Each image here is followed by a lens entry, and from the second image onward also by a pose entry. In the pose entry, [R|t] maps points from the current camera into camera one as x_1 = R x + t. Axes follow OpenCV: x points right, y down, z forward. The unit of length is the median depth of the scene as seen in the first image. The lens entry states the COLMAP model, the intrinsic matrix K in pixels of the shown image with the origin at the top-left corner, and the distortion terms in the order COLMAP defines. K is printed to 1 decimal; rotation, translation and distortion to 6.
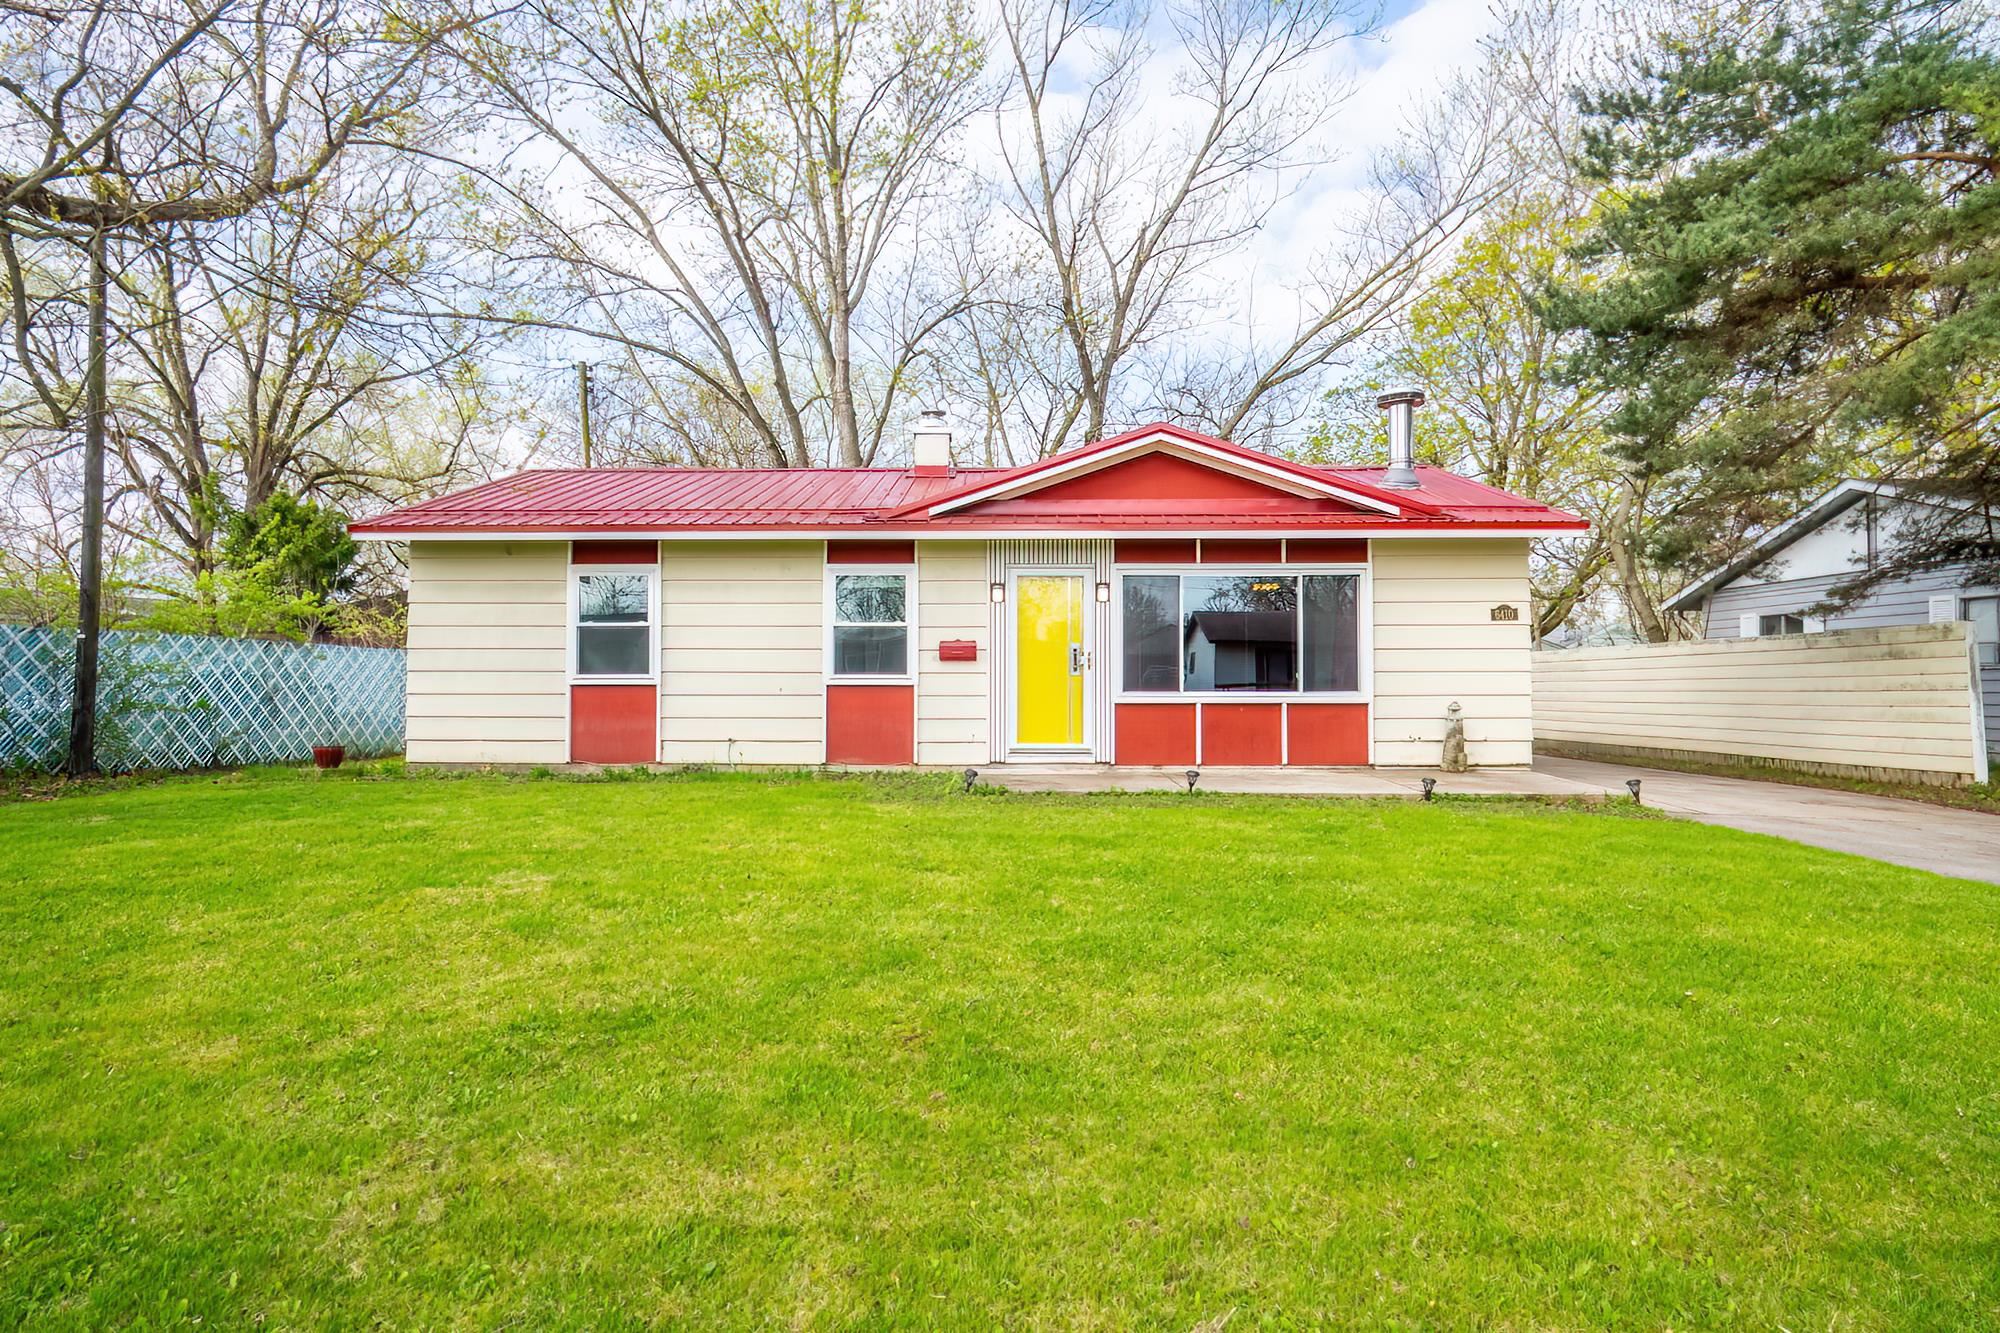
lens RADIAL K [[1099.6, 0, 998.6], [0, 1099.6, 663.9], [0, 0, 1]] dist [-0.007071, -0.002241]
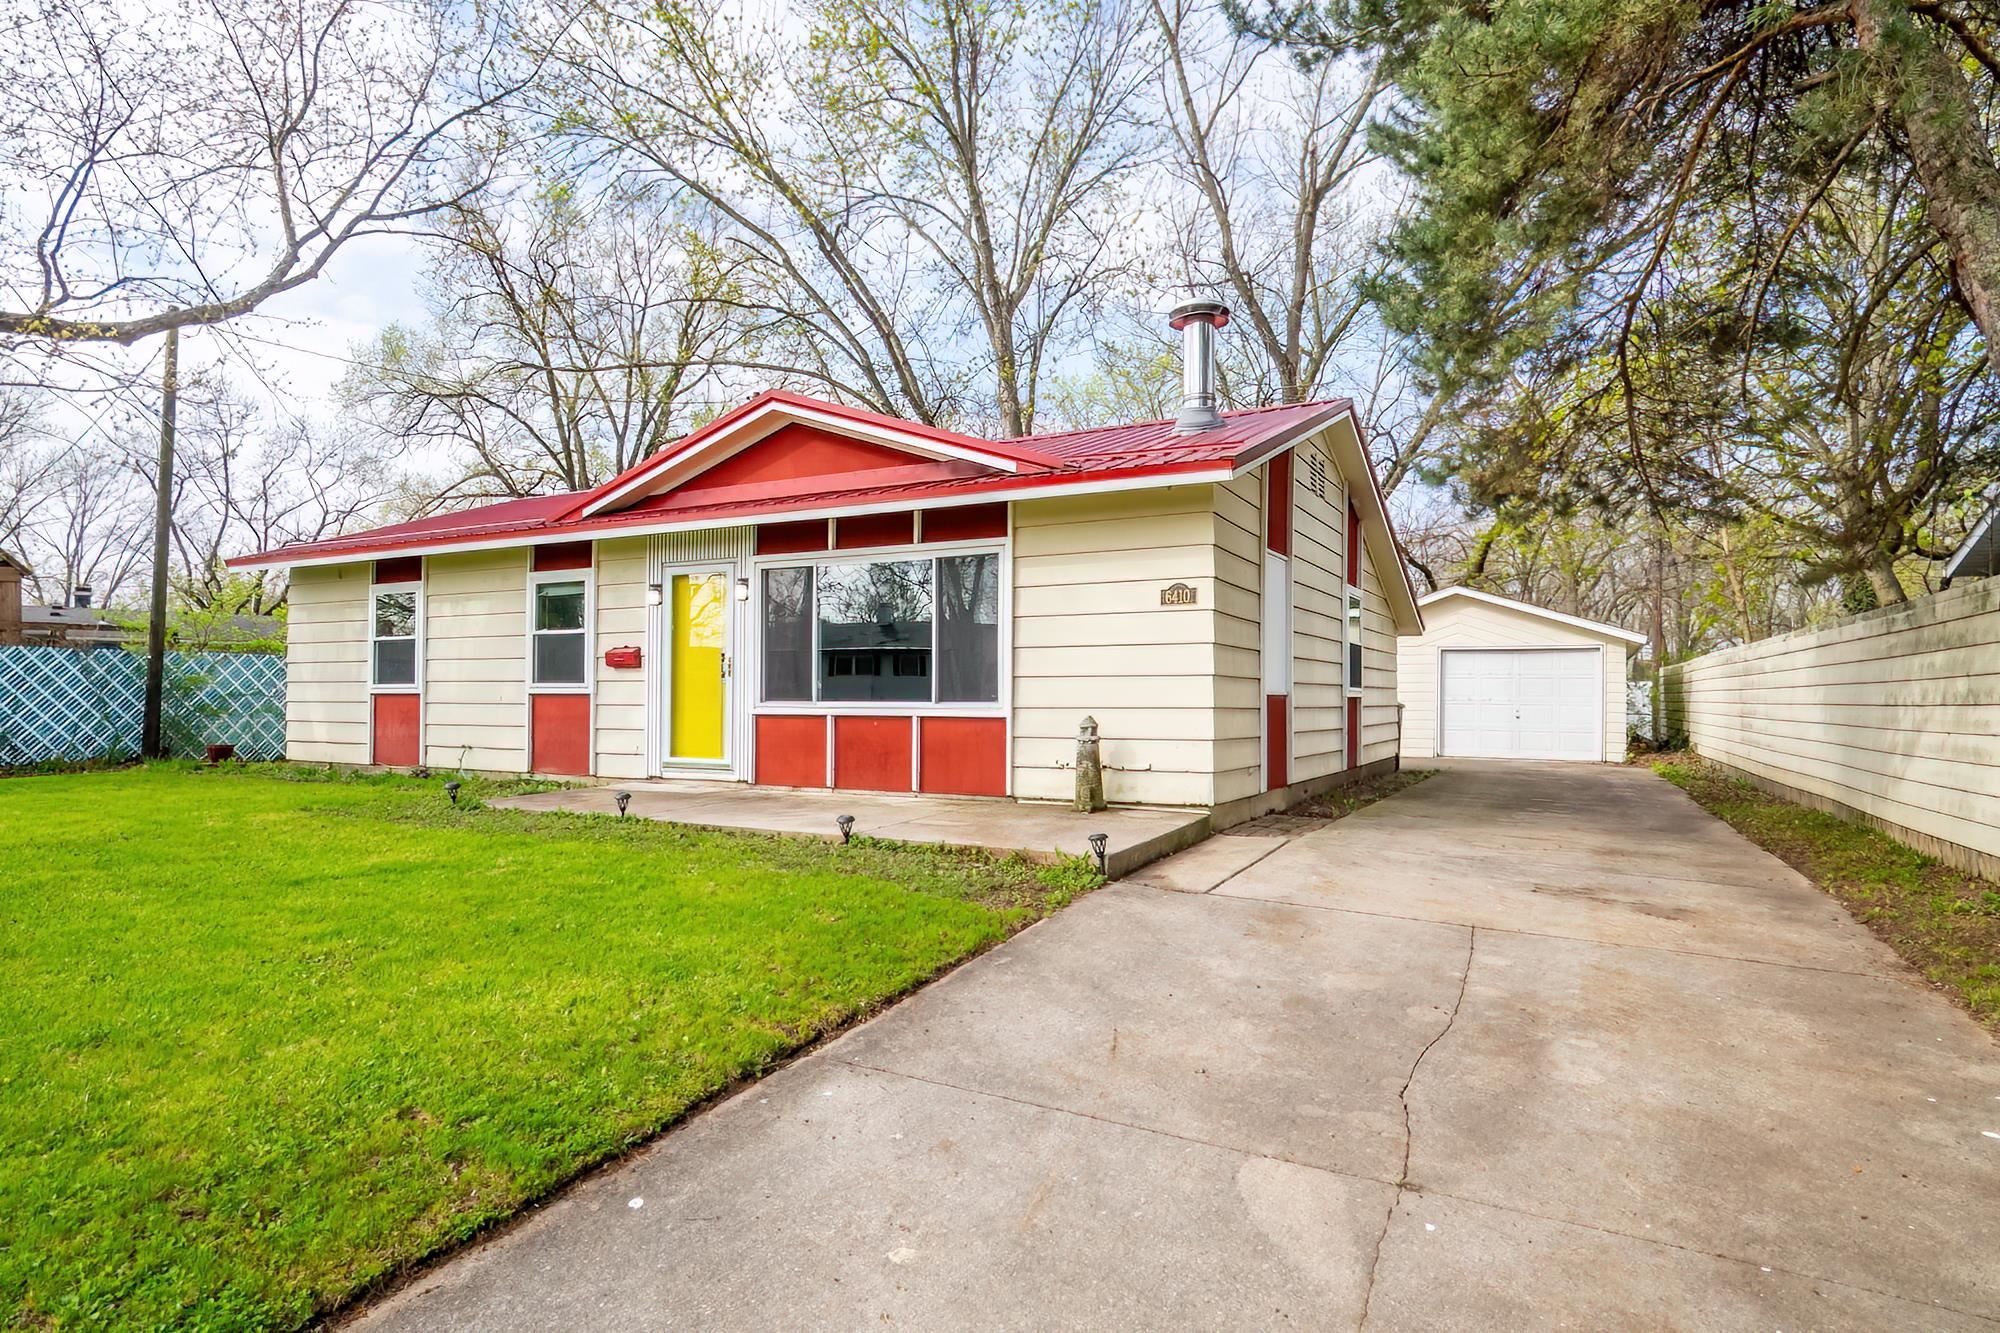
lens RADIAL K [[1099.6, 0, 1015.3], [0, 1099.6, 706.3], [0, 0, 1]] dist [-0.007071, -0.002241]
pose [[0.893589, 0.005876, -0.448848, 0.688396], [0.007158, 0.999601, 0.027336, 0.006367], [0.448830, -0.027640, 0.893190, 0.304161]]
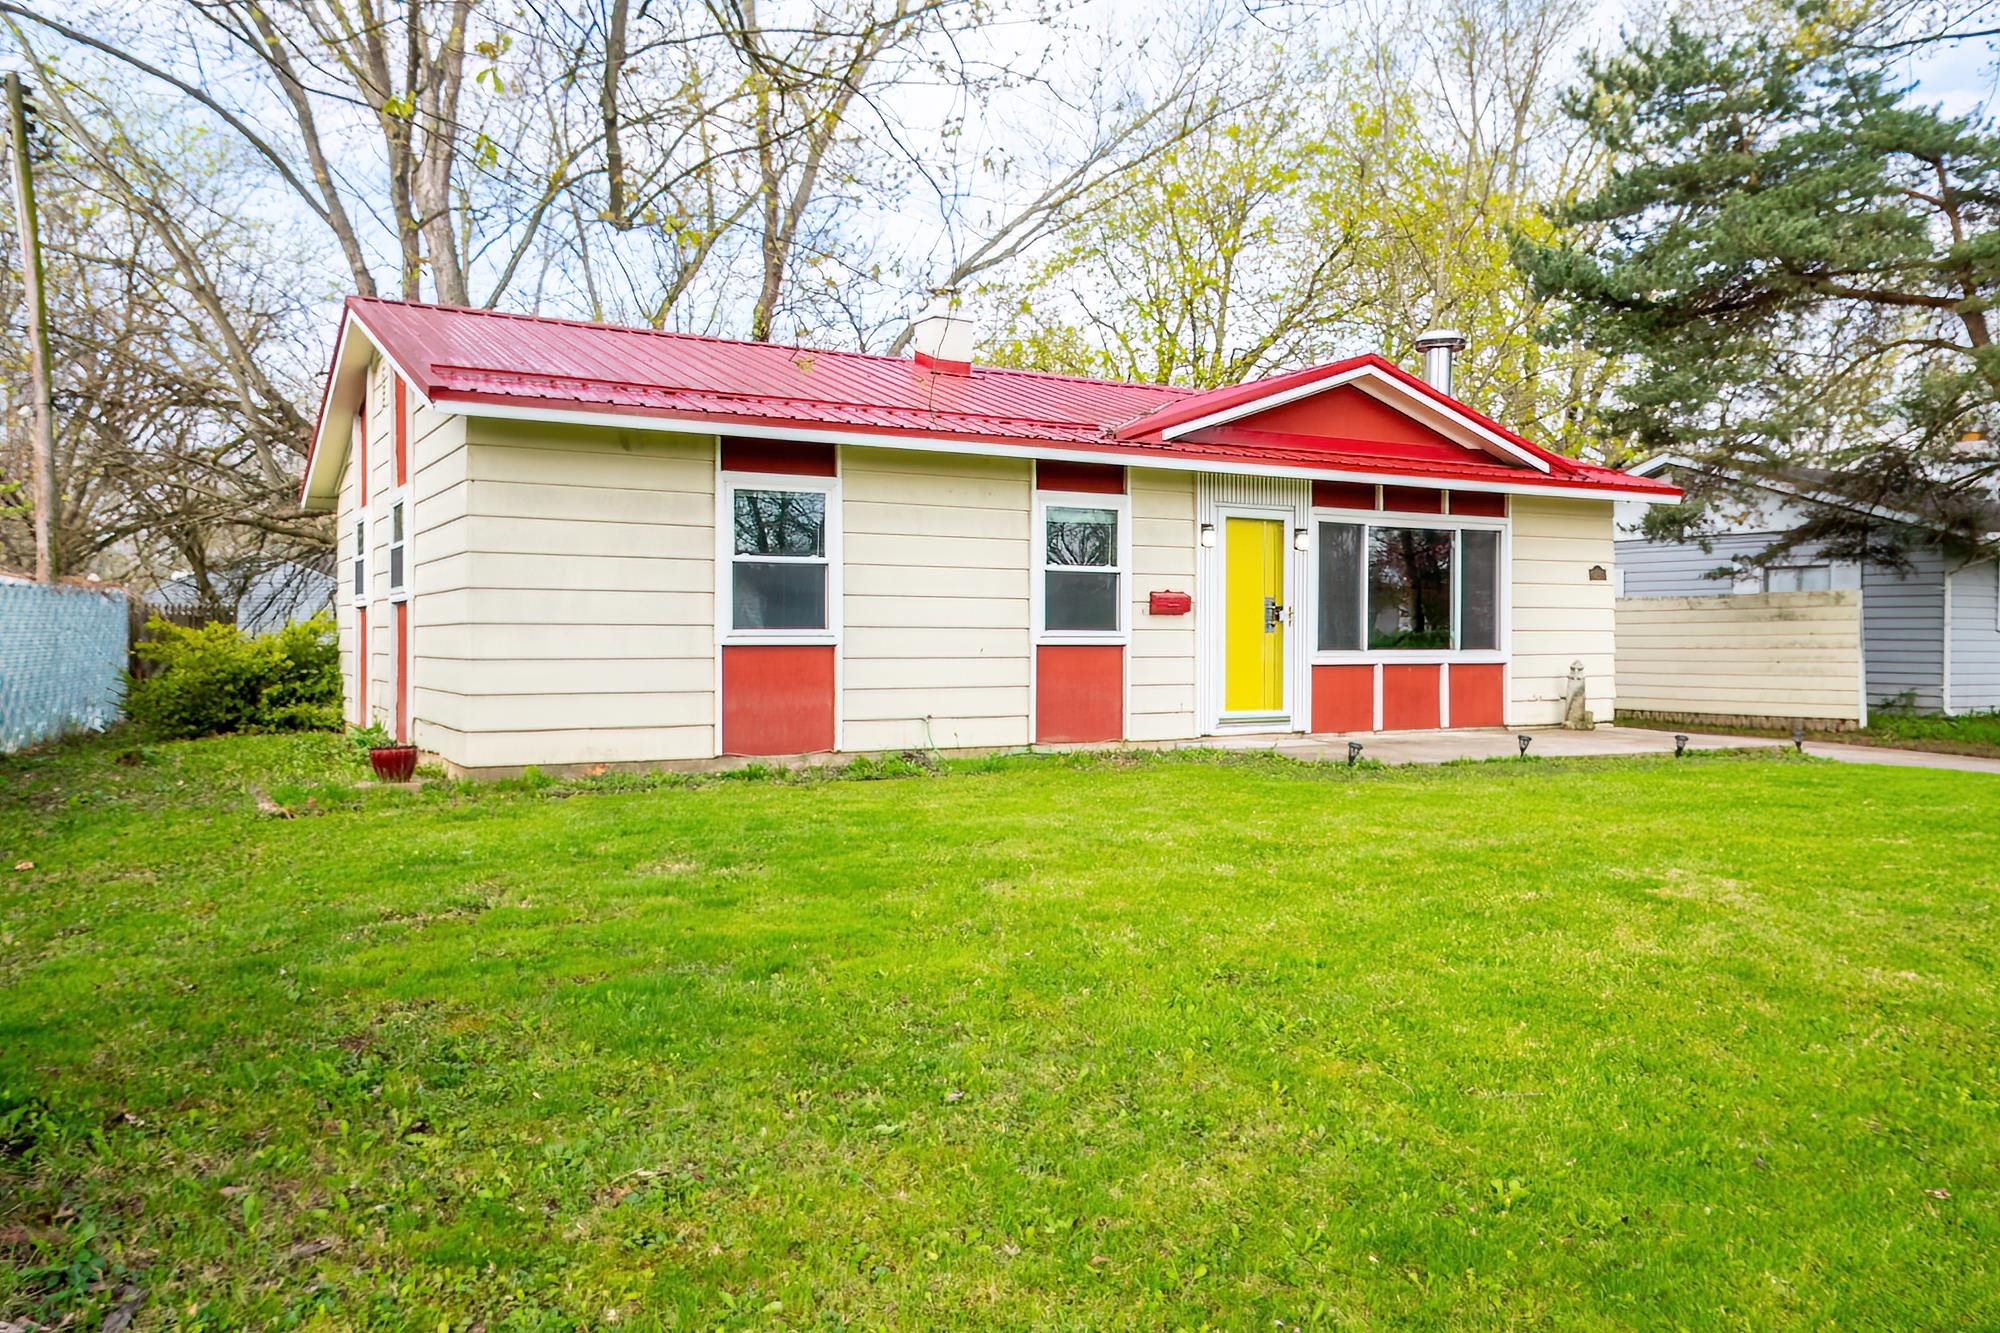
lens RADIAL K [[1485.1, 0, 989.6], [0, 1485.1, 654.4], [0, 0, 1]] dist [0.005698, 0.001019]
pose [[0.857843, -0.004012, 0.513896, -0.732438], [-0.015245, 0.999331, 0.033250, -0.008433], [-0.513686, -0.036358, 0.857208, 0.103315]]
